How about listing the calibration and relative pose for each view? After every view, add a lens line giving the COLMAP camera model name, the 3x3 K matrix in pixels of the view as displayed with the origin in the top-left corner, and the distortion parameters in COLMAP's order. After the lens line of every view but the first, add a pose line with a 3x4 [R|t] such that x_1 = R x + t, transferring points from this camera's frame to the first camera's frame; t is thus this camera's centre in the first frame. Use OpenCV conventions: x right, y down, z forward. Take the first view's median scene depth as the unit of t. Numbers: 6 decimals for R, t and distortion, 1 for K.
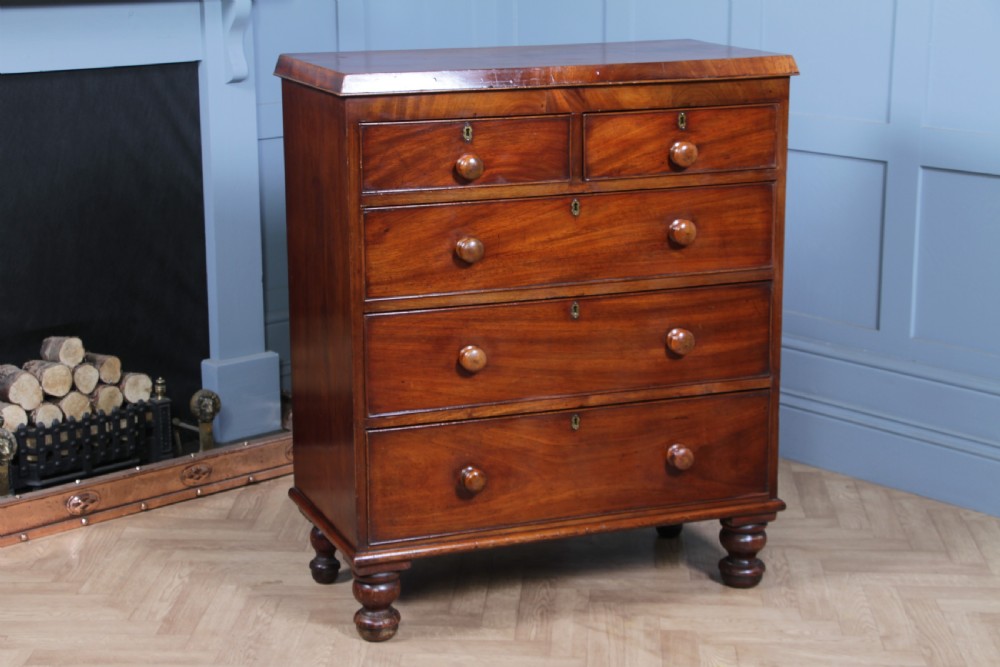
lens RADIAL K [[1819.5, 0, 500.0], [0, 1819.5, 333.5], [0, 0, 1]] dist [0.159981, -0.042054]
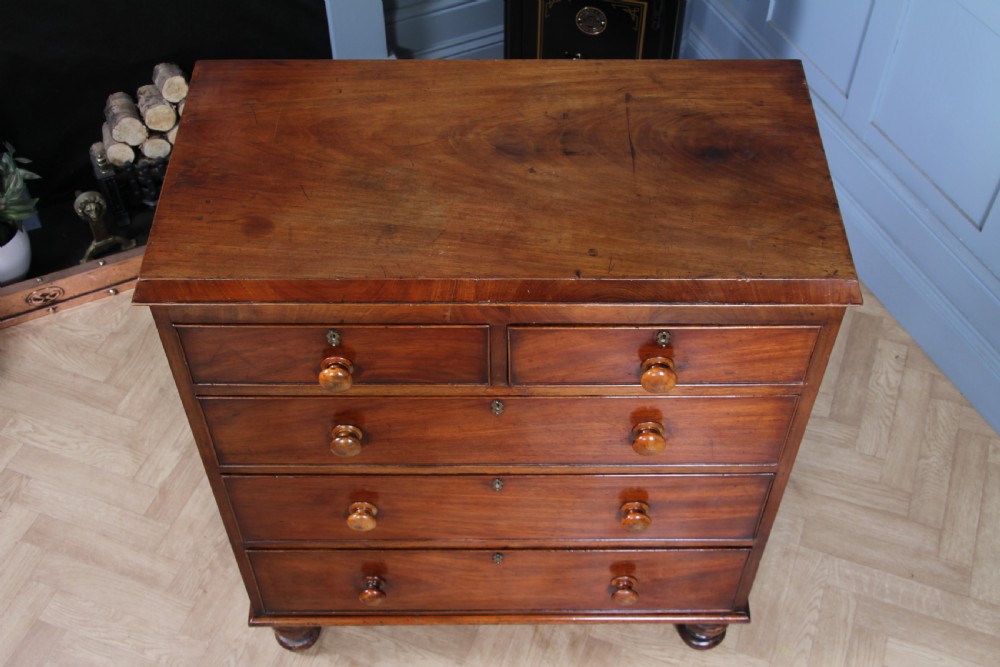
lens RADIAL K [[1209.2, 0, 502.6], [0, 1209.2, 392.1], [0, 0, 1]] dist [-0.022786, -0.013494]
pose [[0.940424, 0.274772, -0.200259, 0.139001], [-0.087095, 0.764017, 0.639291, -0.384739], [0.328660, -0.583763, 0.742431, 0.628471]]
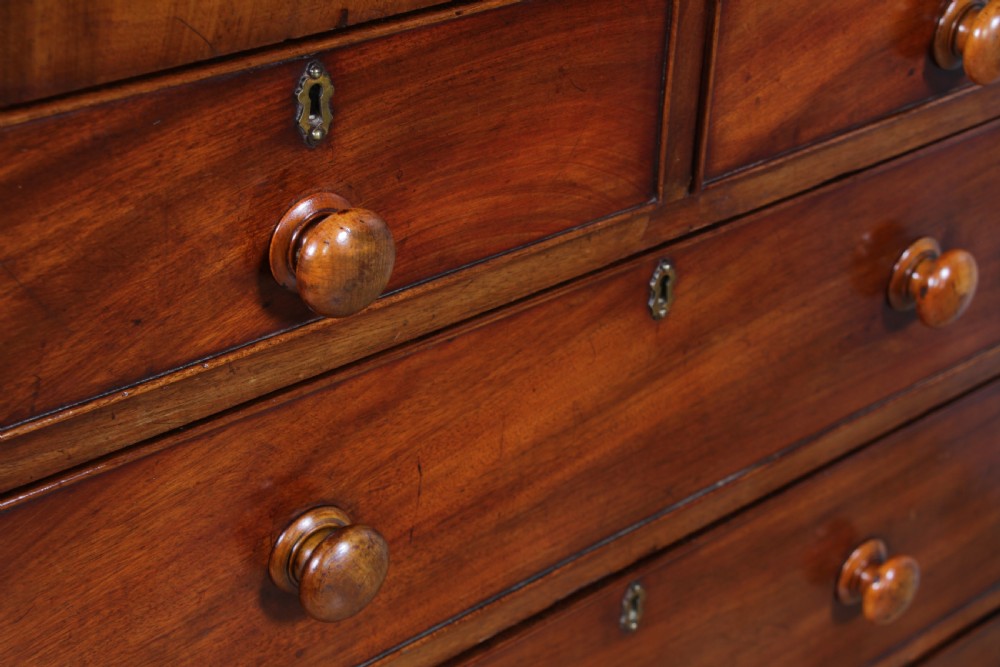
lens RADIAL K [[1819.5, 0, 500.0], [0, 1819.5, 333.5], [0, 0, 1]] dist [0.159981, -0.042054]
pose [[0.932478, -0.134508, 0.335251, -0.069776], [0.032429, 0.955511, 0.293167, -0.139995], [-0.359769, -0.262500, 0.895355, 0.757737]]
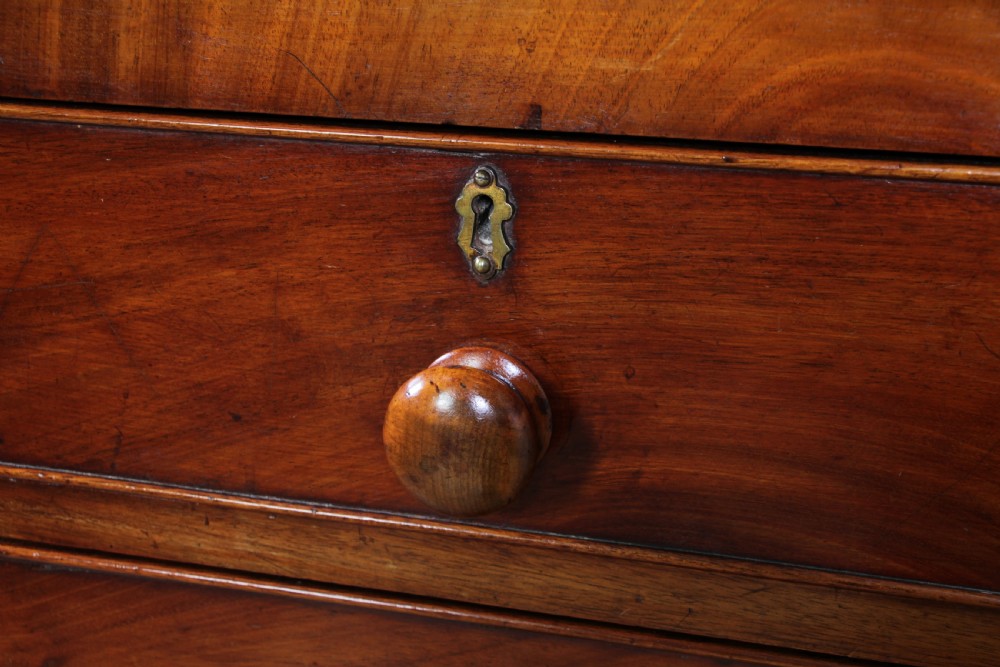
lens RADIAL K [[1694.6, 0, 497.7], [0, 1694.6, 354.0], [0, 0, 1]] dist [0.048464, 0.012274]
pose [[0.798215, 0.199829, -0.568262, 0.066762], [-0.141069, 0.979150, 0.146164, -0.115289], [0.585622, -0.036506, 0.809762, 0.841073]]
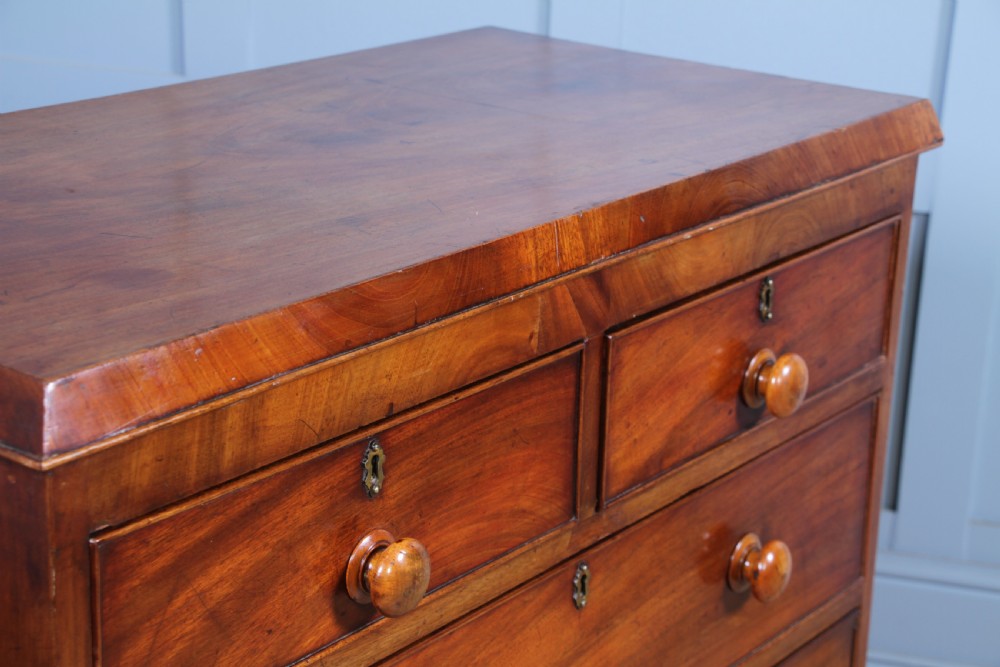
lens RADIAL K [[1978.2, 0, 500.0], [0, 1978.2, 333.5], [0, 0, 1]] dist [0.183644, 0.126893]
pose [[0.848274, -0.137835, 0.511306, -0.161781], [0.086542, 0.988634, 0.122934, -0.164920], [-0.522439, -0.060032, 0.850561, 0.671251]]
